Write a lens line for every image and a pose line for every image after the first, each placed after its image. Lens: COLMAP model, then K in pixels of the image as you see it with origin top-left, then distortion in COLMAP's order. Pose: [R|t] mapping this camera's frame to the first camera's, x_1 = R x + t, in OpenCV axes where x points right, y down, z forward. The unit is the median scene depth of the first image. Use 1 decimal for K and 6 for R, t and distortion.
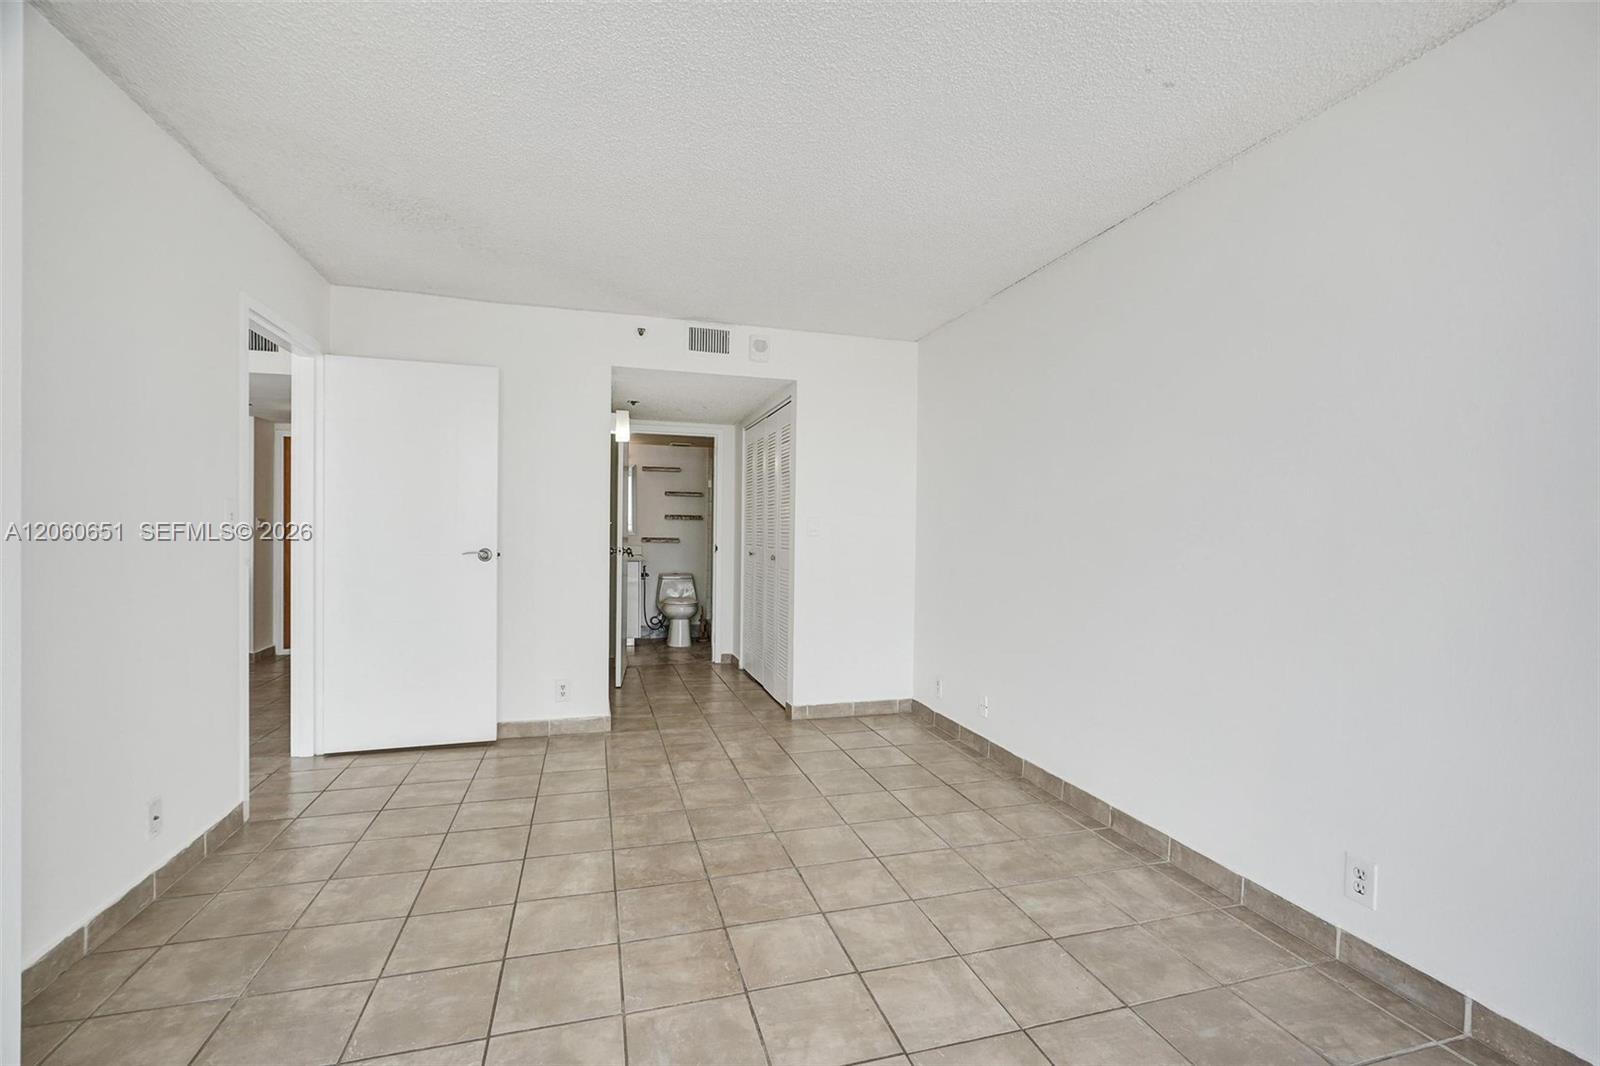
lens RADIAL K [[717.3, 0, 797.7], [0, 717.3, 535.0], [0, 0, 1]] dist [-0.004306, 0.000556]
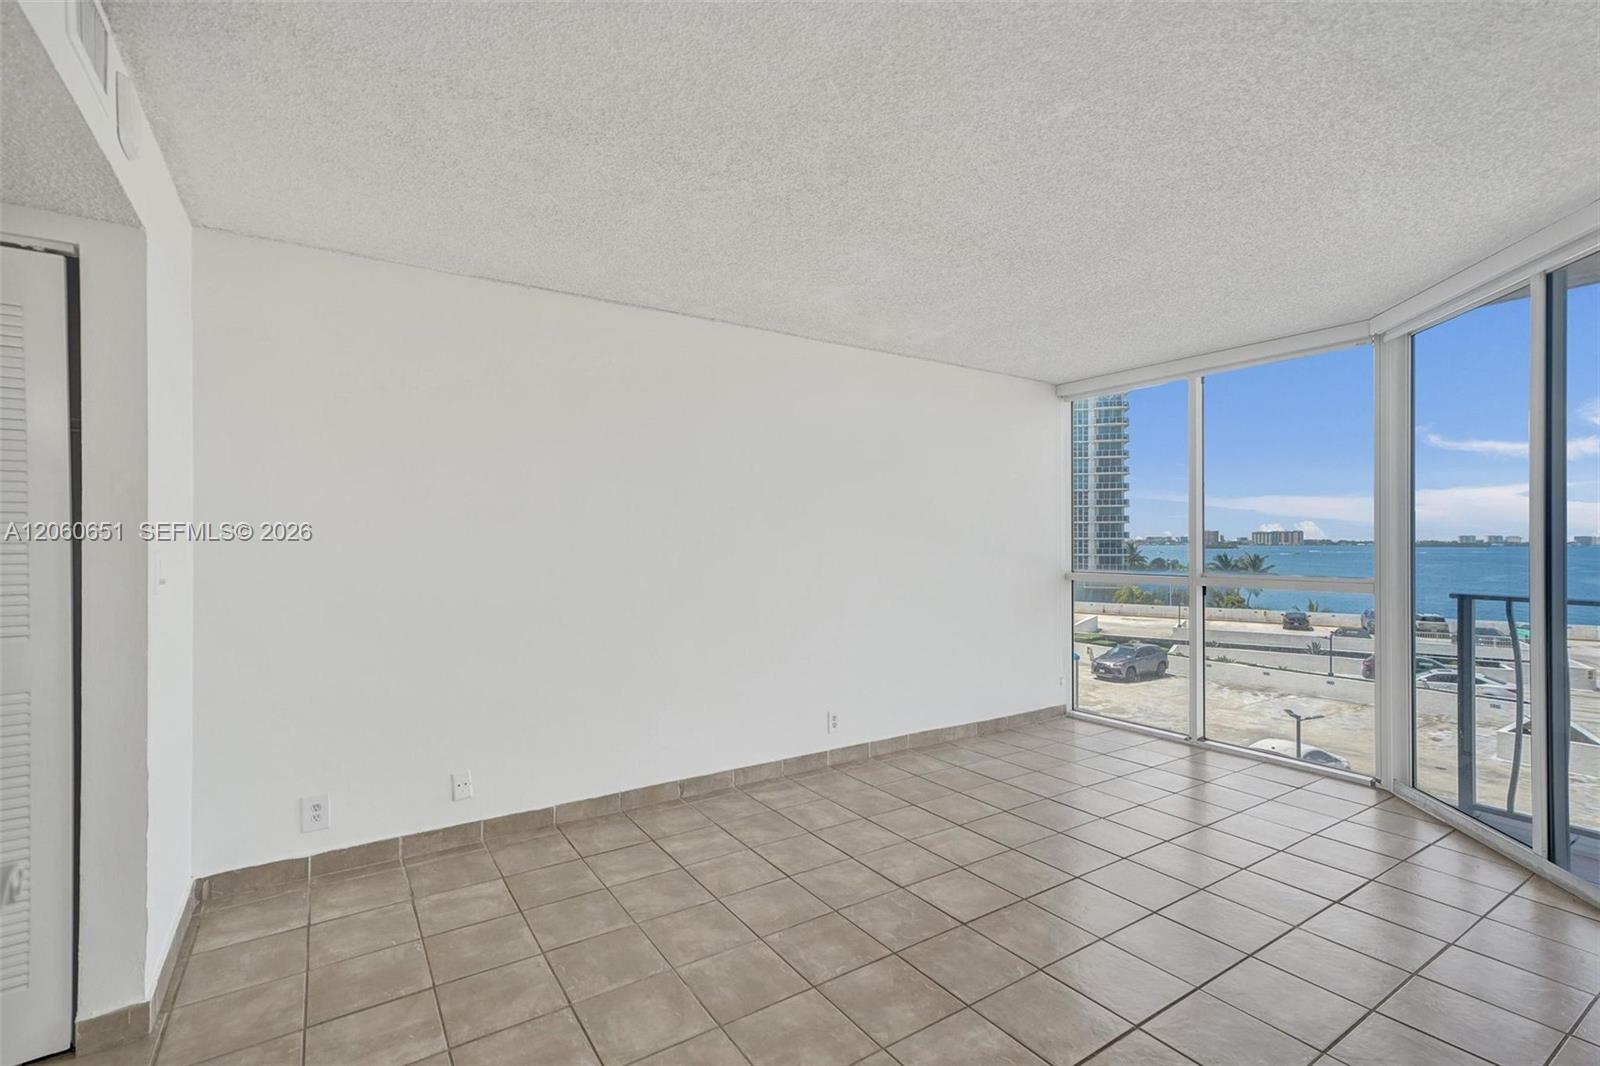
lens RADIAL K [[717.3, 0, 797.7], [0, 717.3, 535.0], [0, 0, 1]] dist [-0.004306, 0.000556]
pose [[-0.301074, -0.000729, 0.953600, -0.656438], [0.008157, 0.999961, 0.003340, -0.042234], [-0.953566, 0.008784, -0.301057, 0.946978]]
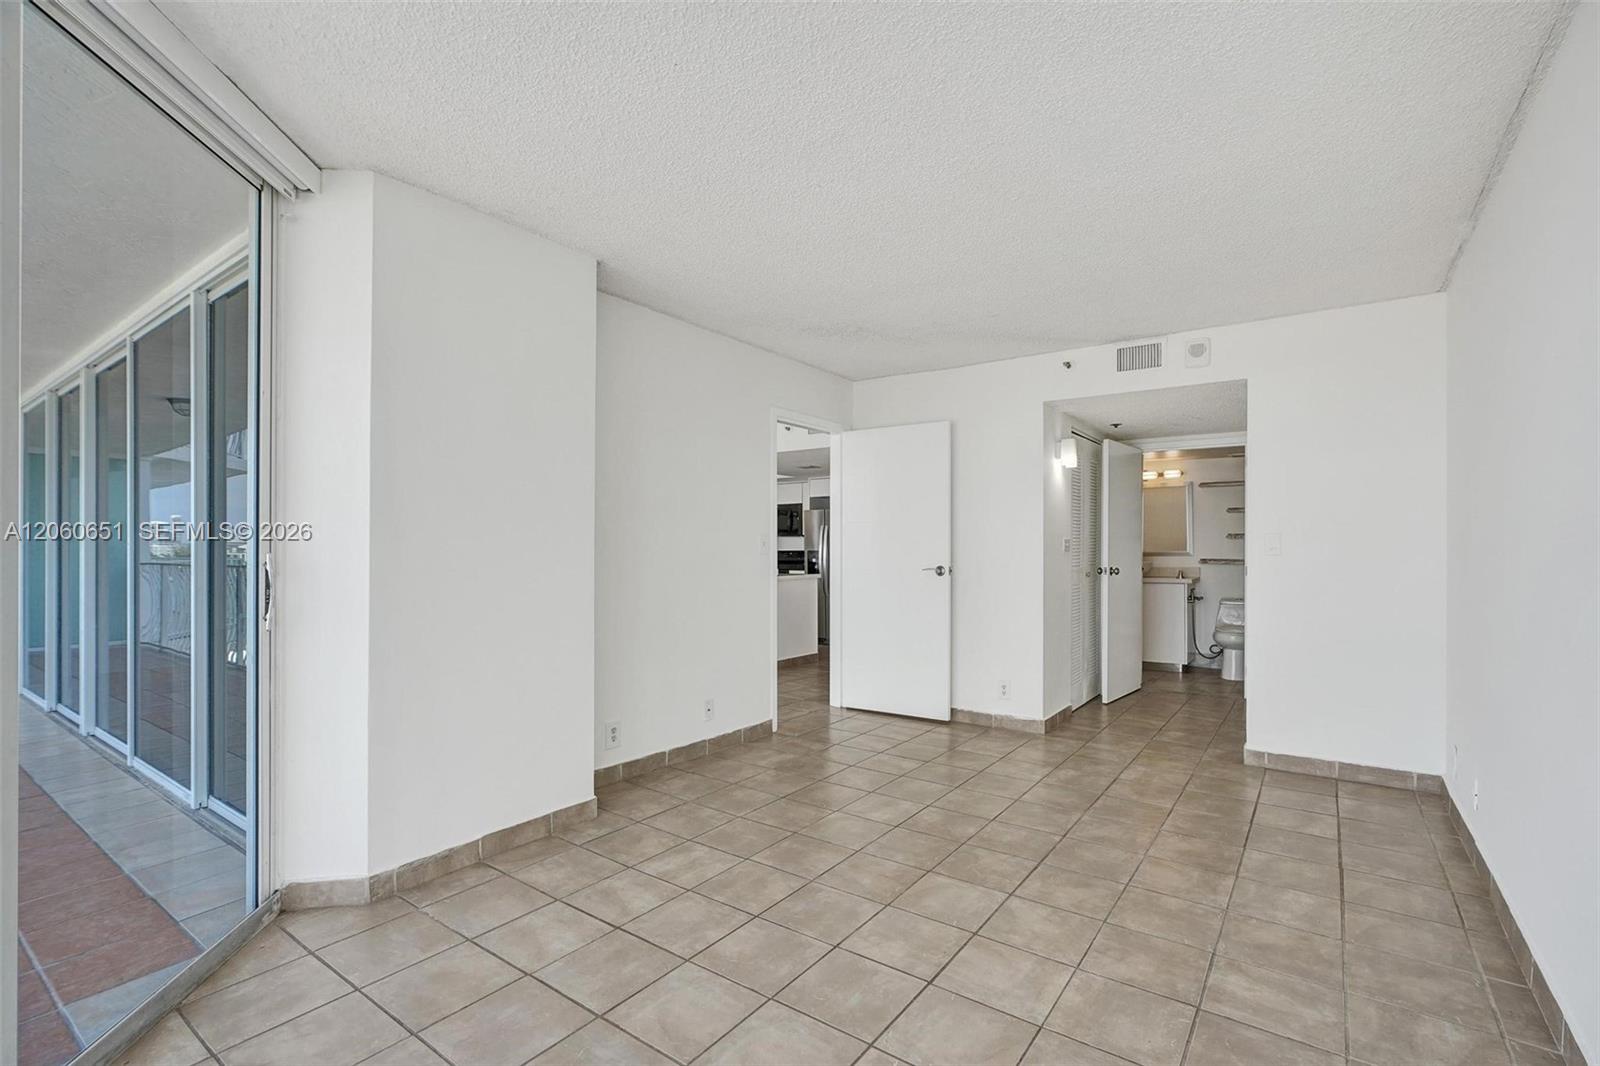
lens RADIAL K [[717.3, 0, 797.7], [0, 717.3, 535.0], [0, 0, 1]] dist [-0.004306, 0.000556]
pose [[0.606165, -0.028325, -0.794834, 0.452059], [0.002195, 0.999421, -0.033942, 0.007335], [0.795336, 0.018829, 0.605877, 0.038656]]
